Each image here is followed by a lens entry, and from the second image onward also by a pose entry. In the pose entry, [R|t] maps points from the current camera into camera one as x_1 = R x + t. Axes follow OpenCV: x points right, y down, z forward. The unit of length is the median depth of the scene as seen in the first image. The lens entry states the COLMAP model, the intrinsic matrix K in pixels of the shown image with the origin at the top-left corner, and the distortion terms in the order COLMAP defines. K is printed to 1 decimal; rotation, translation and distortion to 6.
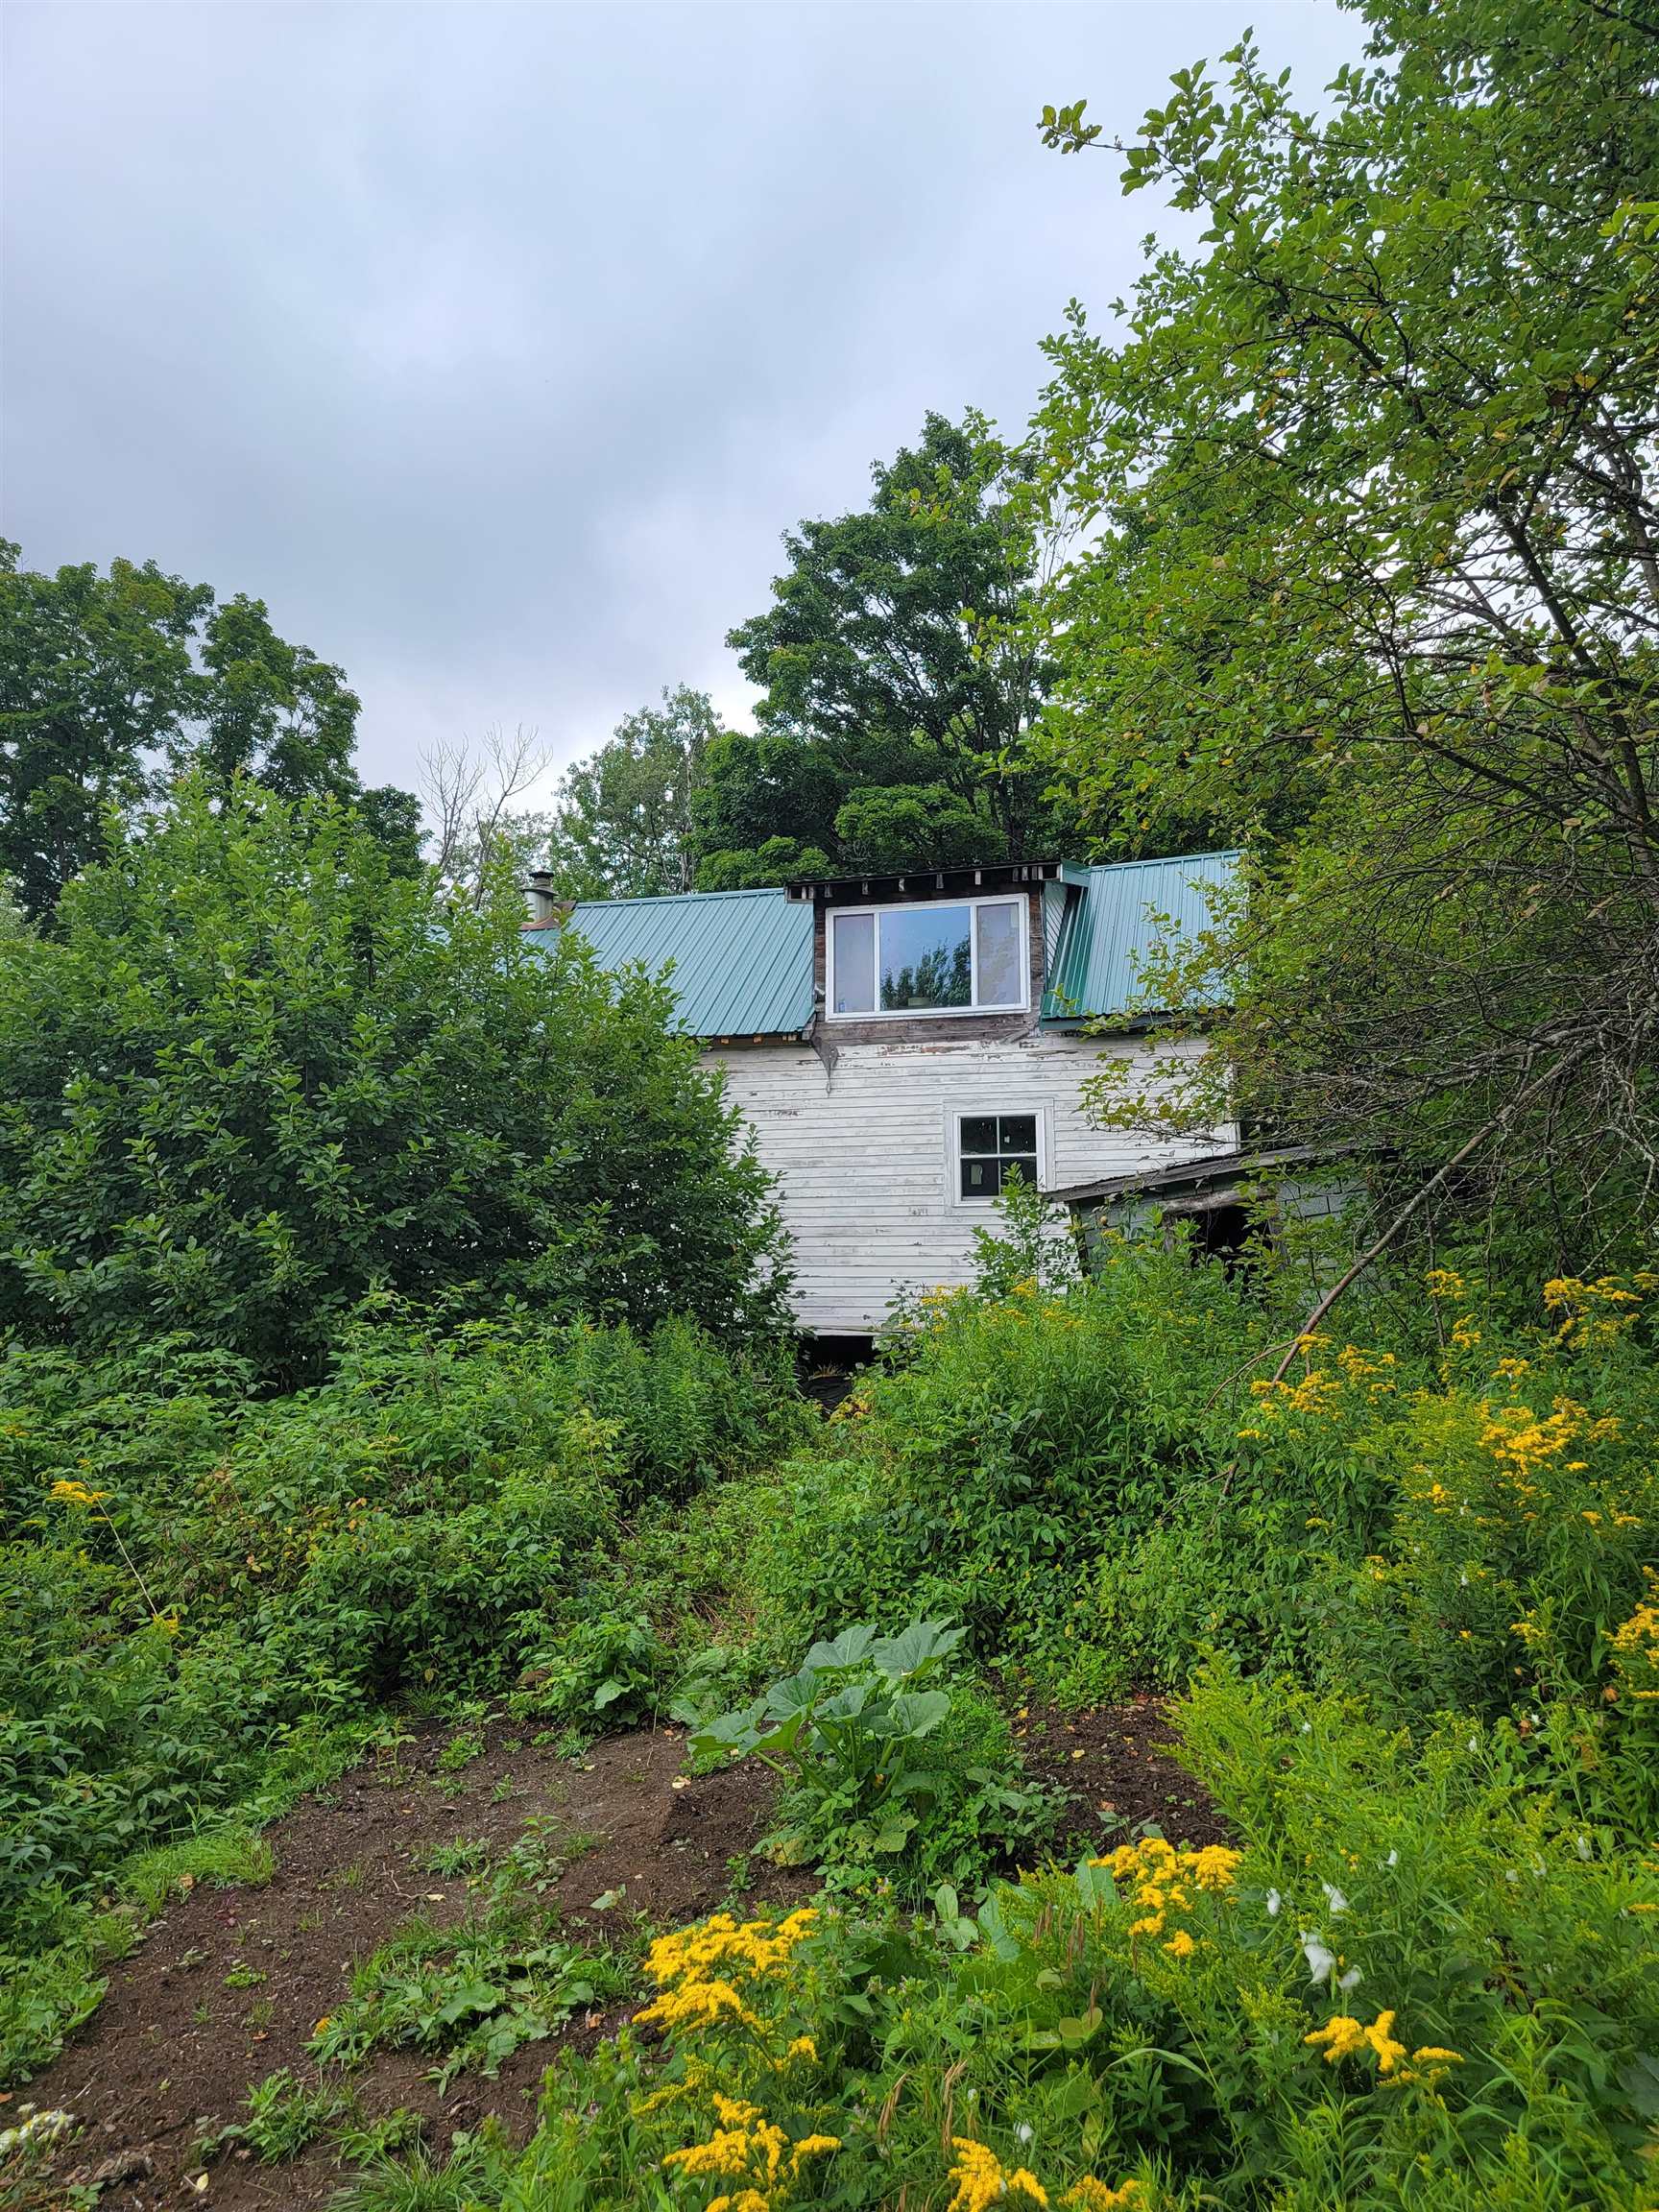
lens RADIAL K [[1551.3, 0, 830.5], [0, 1551.3, 1113.0], [0, 0, 1]] dist [0.066177, -0.036494]
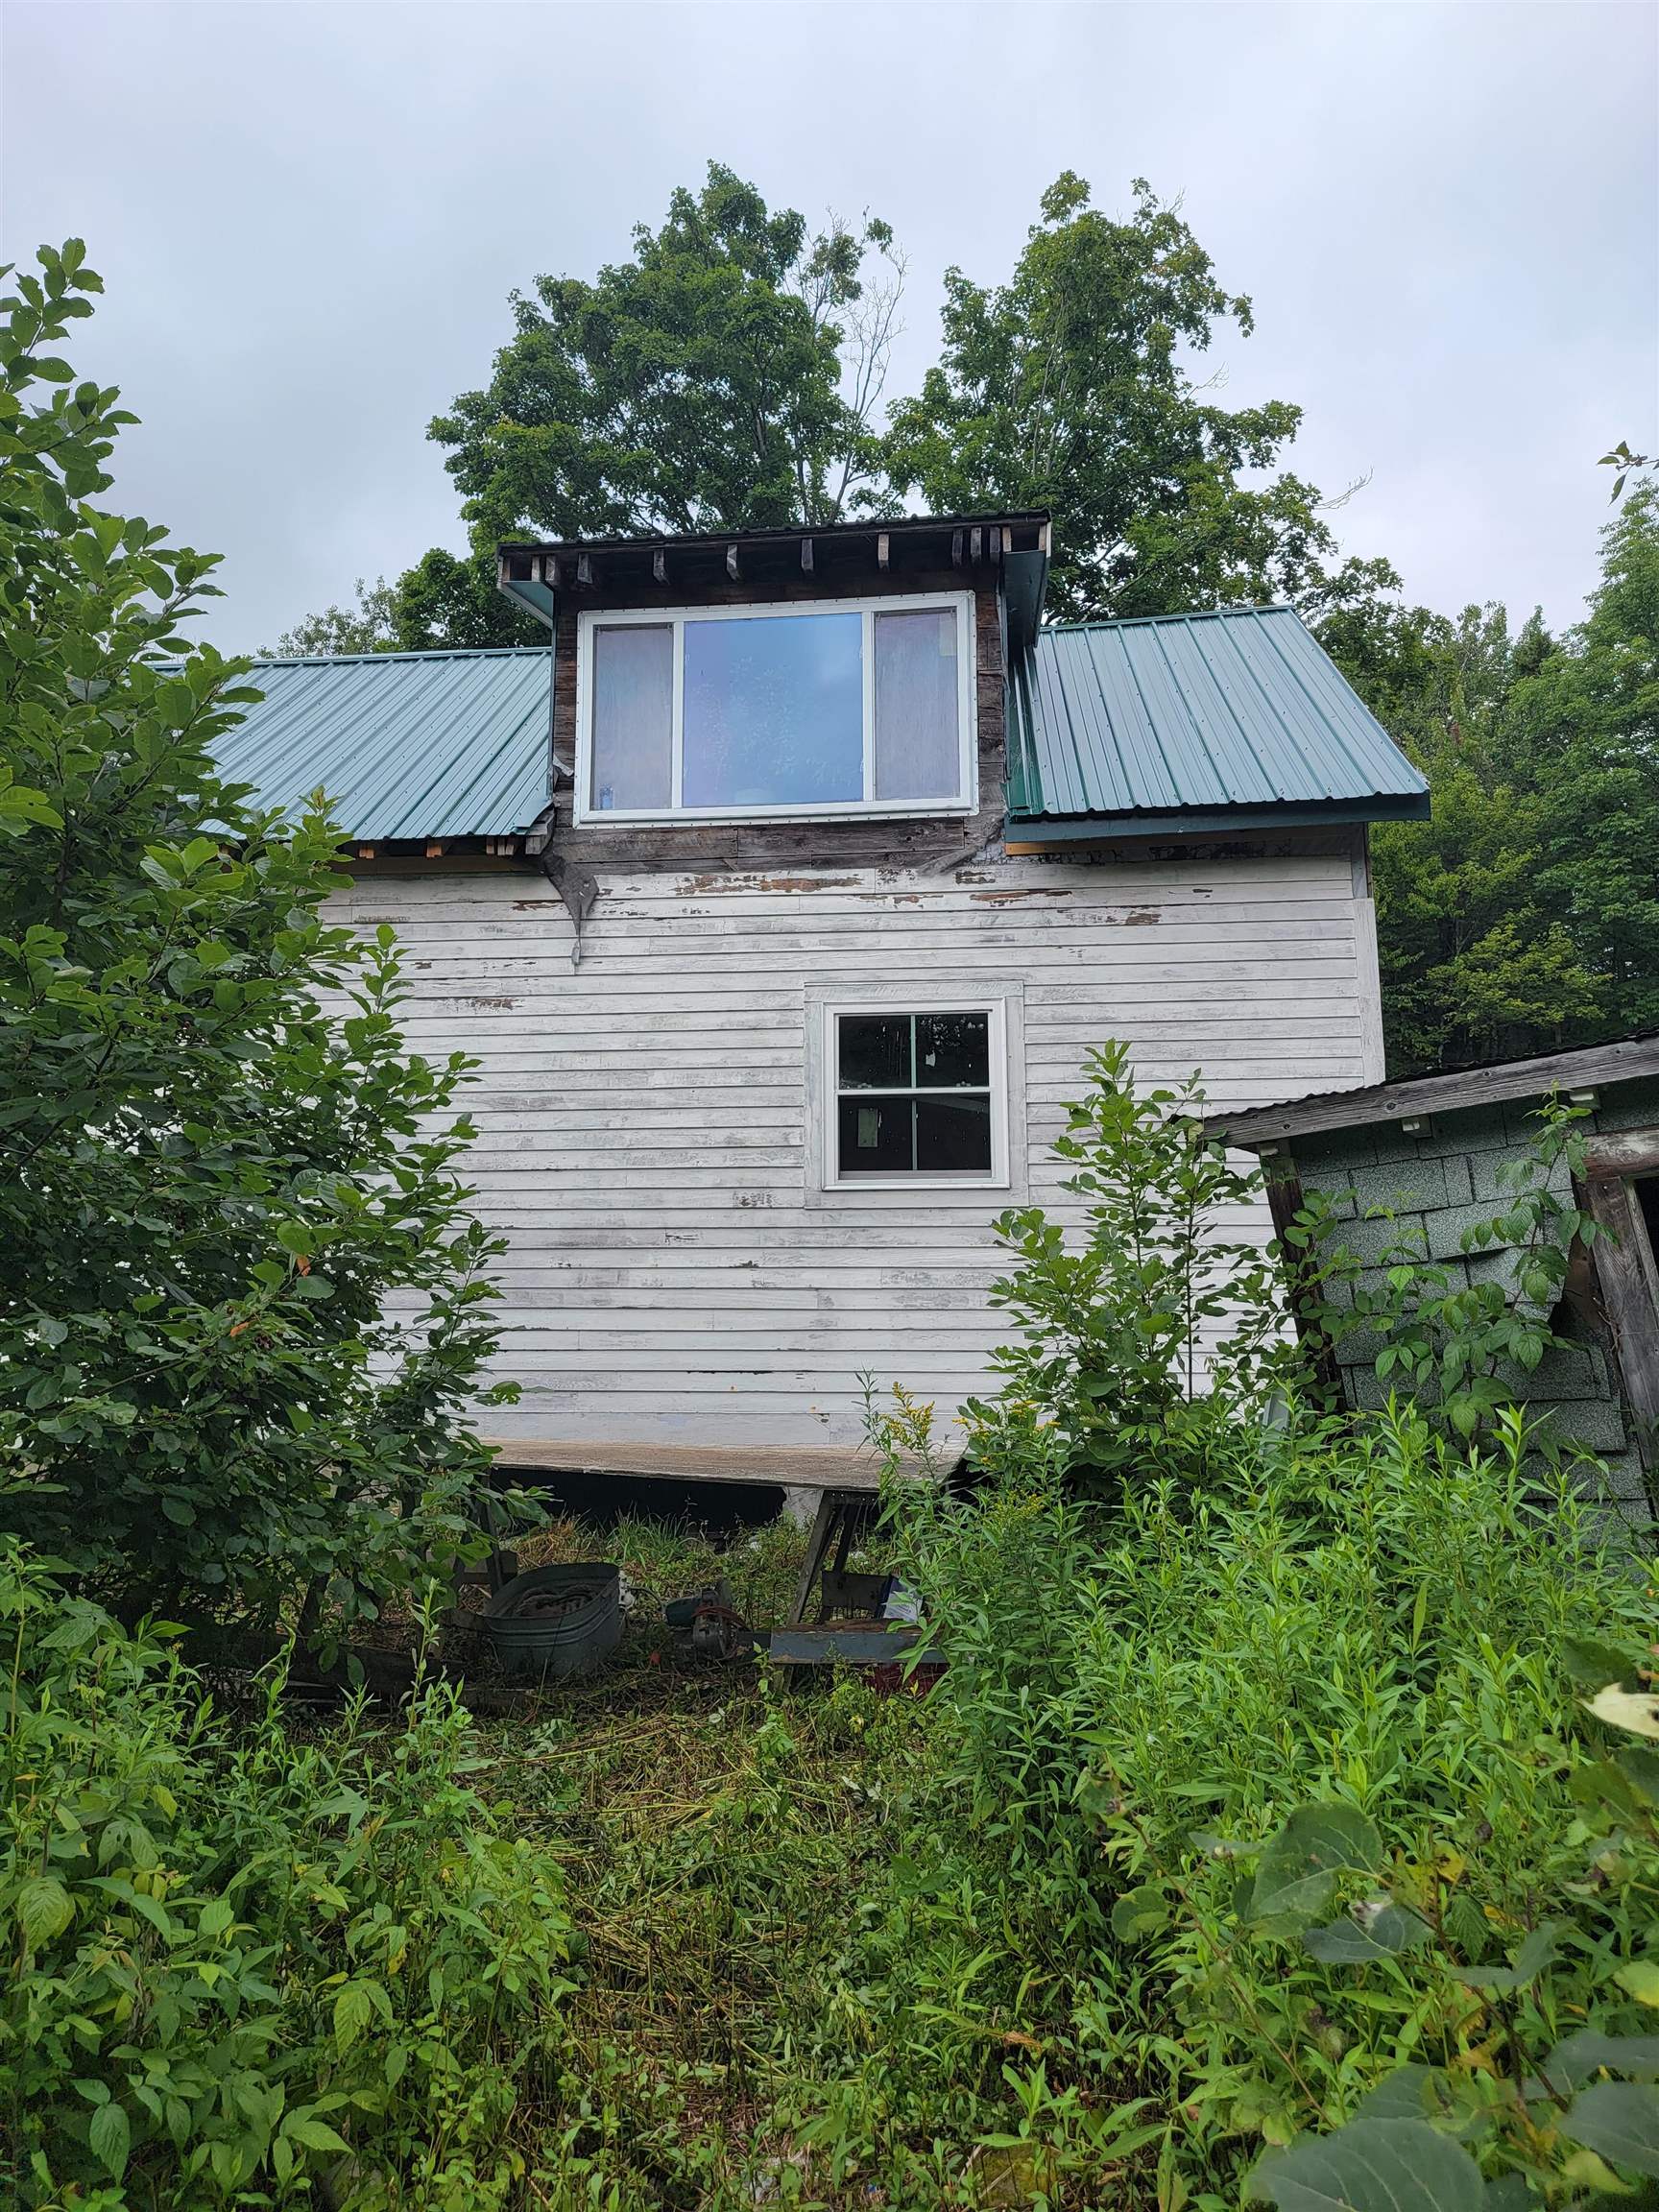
lens RADIAL K [[1551.3, 0, 811.8], [0, 1551.3, 1088.3], [0, 0, 1]] dist [0.066177, -0.036494]
pose [[0.985584, 0.027623, 0.166917, -0.009303], [-0.021973, 0.999124, -0.035601, 0.044868], [-0.167754, 0.031420, 0.985328, 0.499779]]
